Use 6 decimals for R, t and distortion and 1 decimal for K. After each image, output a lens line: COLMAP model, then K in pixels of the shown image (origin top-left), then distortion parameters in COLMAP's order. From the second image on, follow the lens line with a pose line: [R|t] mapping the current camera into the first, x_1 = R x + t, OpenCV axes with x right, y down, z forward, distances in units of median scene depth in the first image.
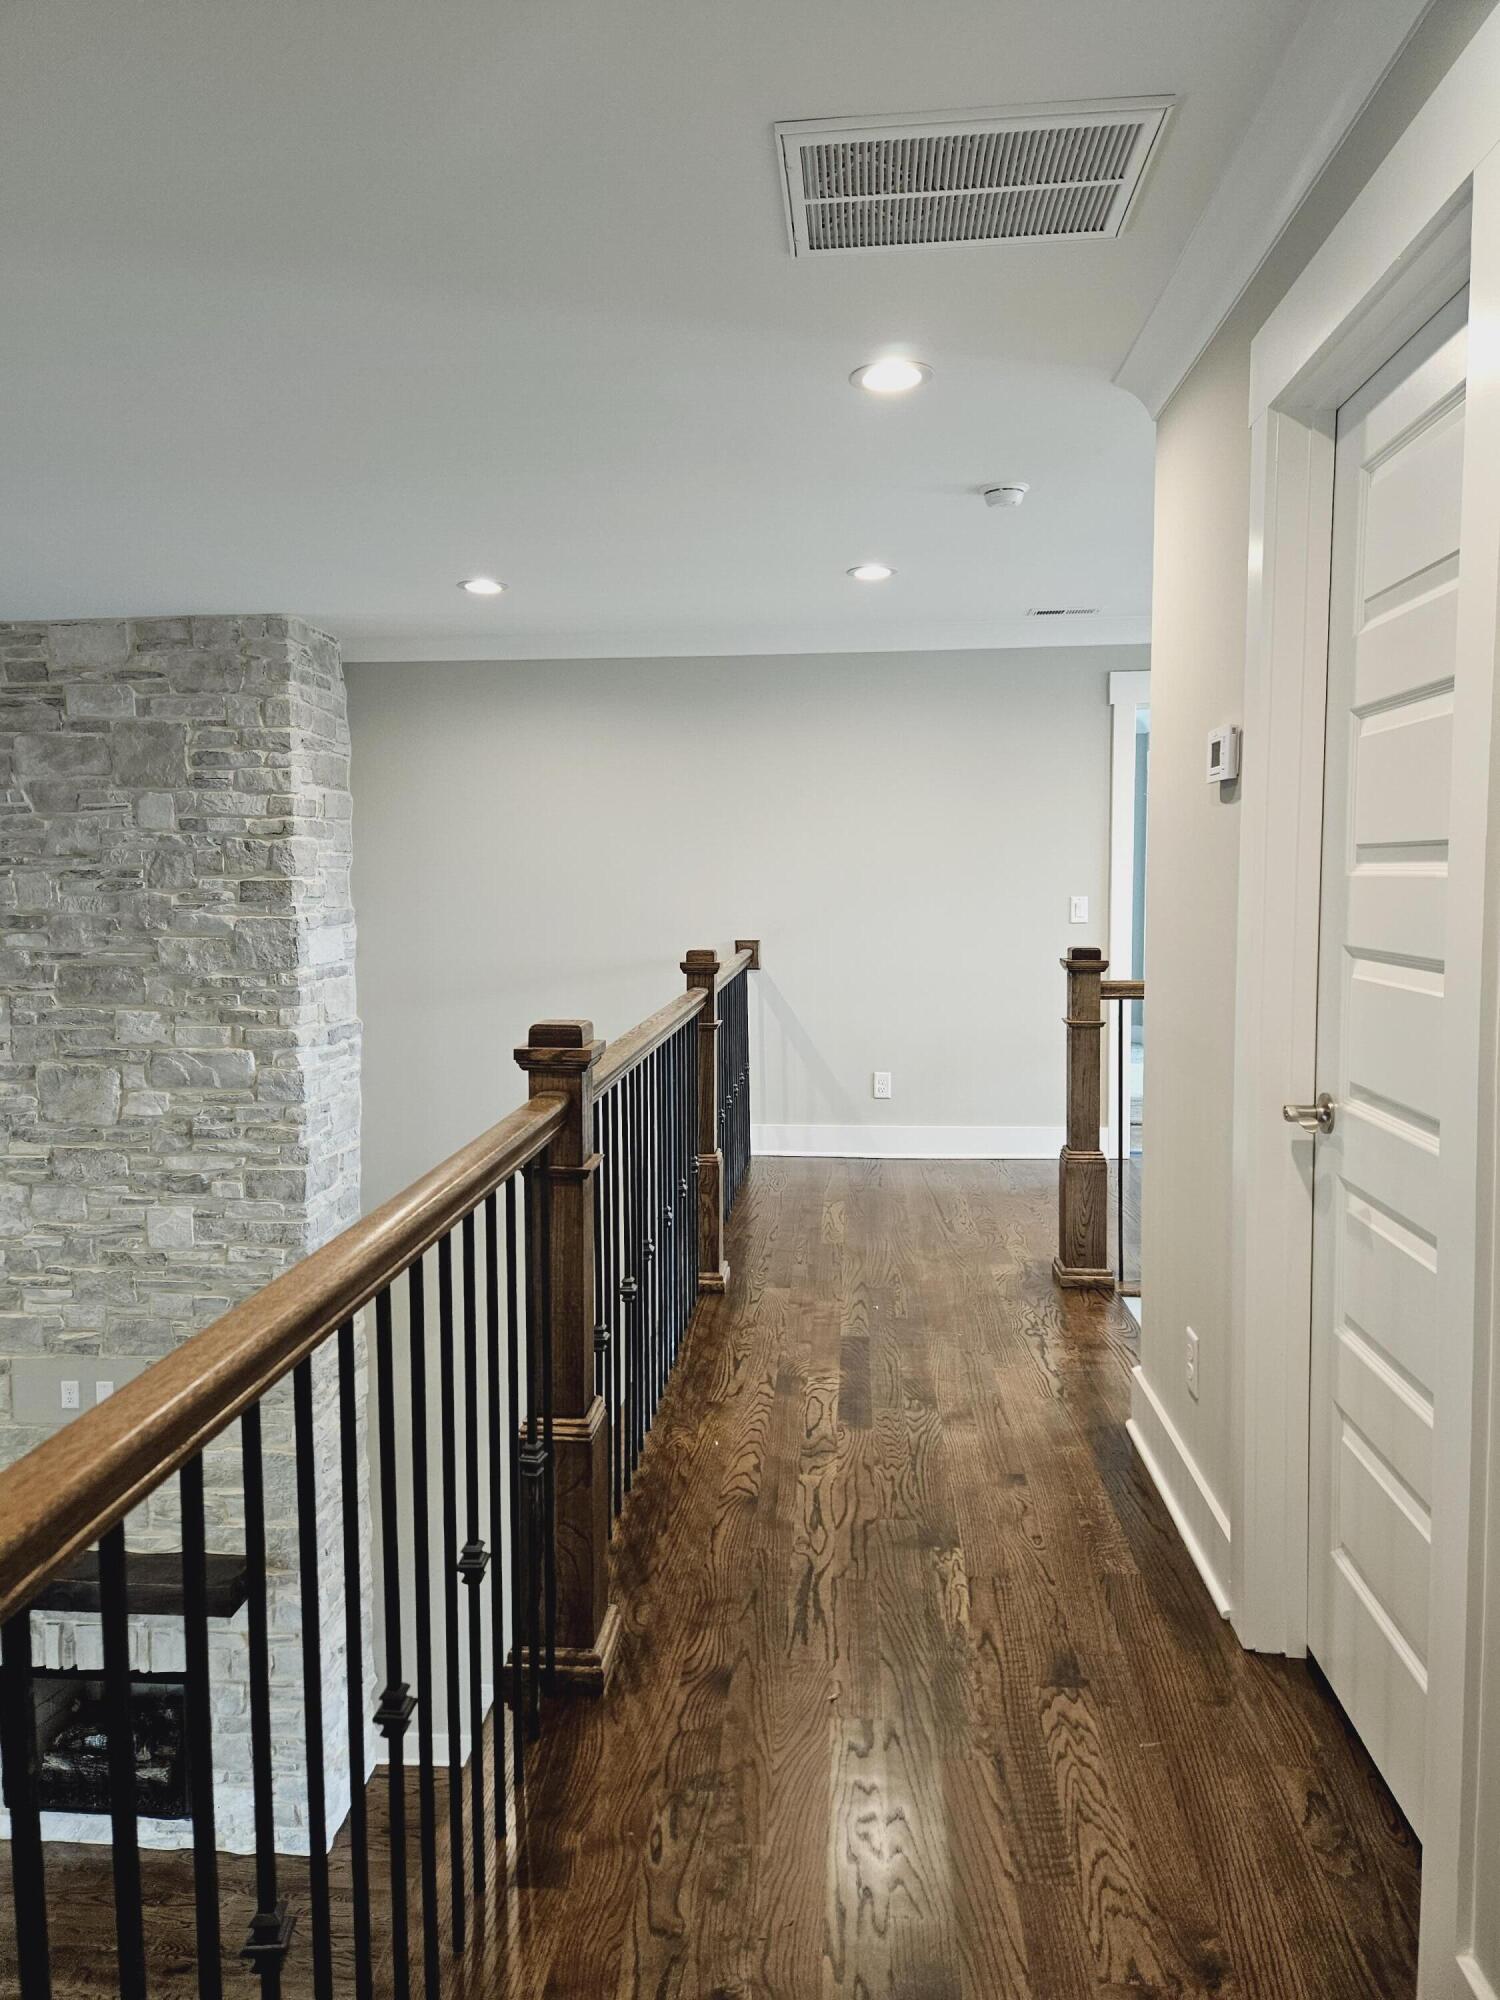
lens RADIAL K [[1338.7, 0, 743.8], [0, 1338.7, 967.7], [0, 0, 1]] dist [0.077338, -0.061322]
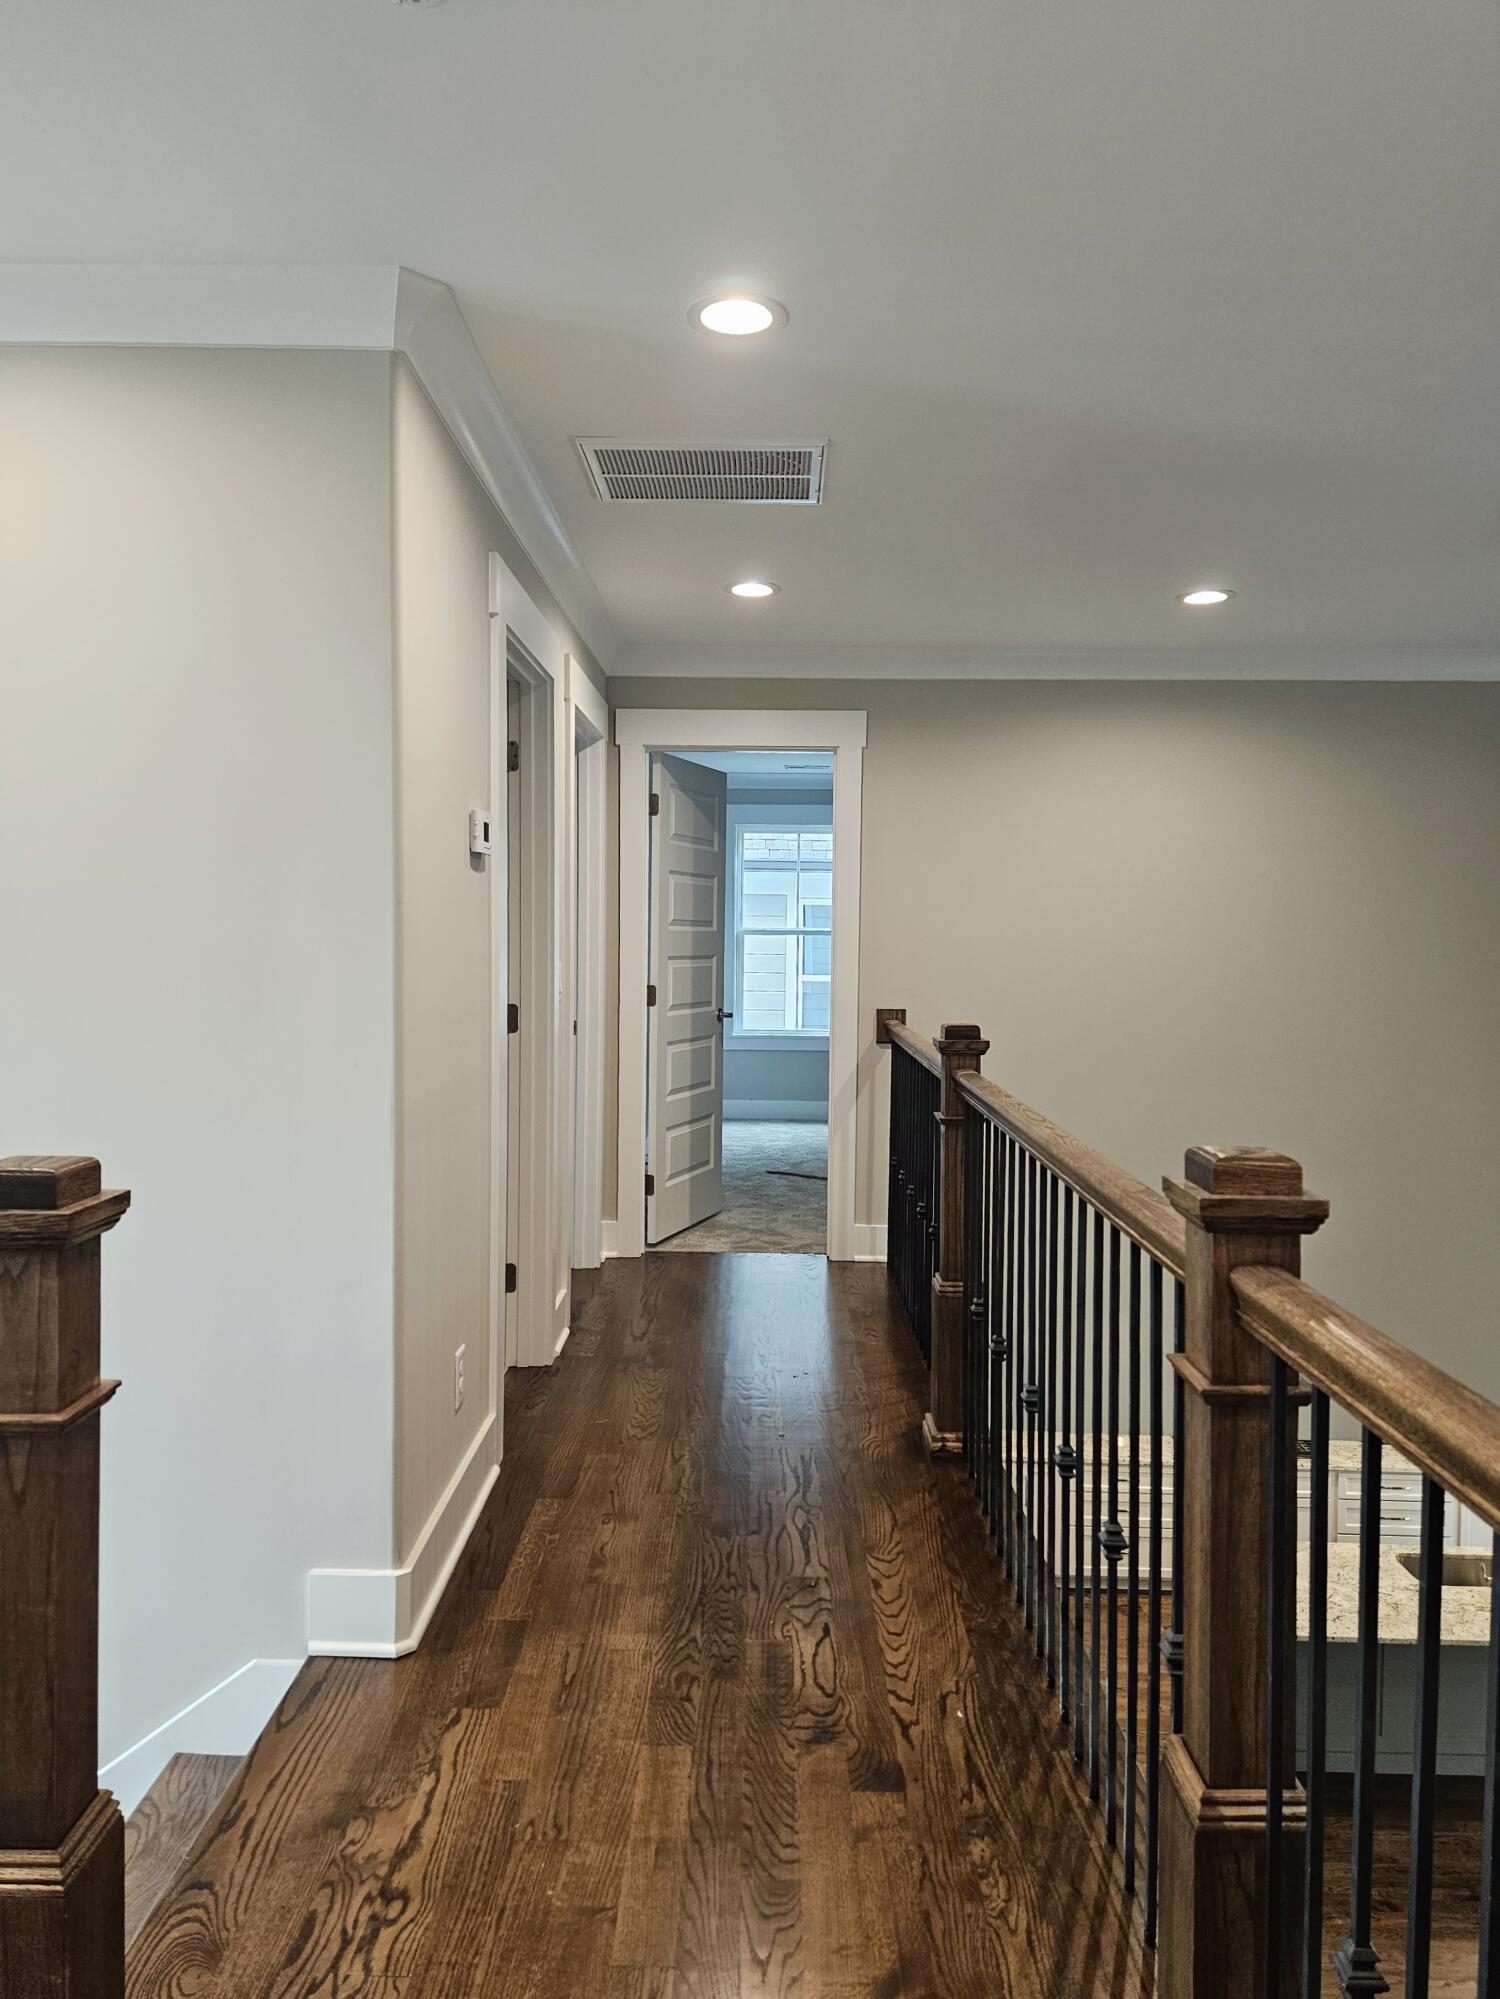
lens RADIAL K [[1344.2, 0, 750.0], [0, 1344.2, 999.5], [0, 0, 1]] dist [0.073472, -0.062360]
pose [[-0.997376, 0.003538, -0.072314, 0.161146], [-0.005180, 0.992757, 0.120026, -0.127880], [0.072215, 0.120085, -0.990134, 1.877219]]
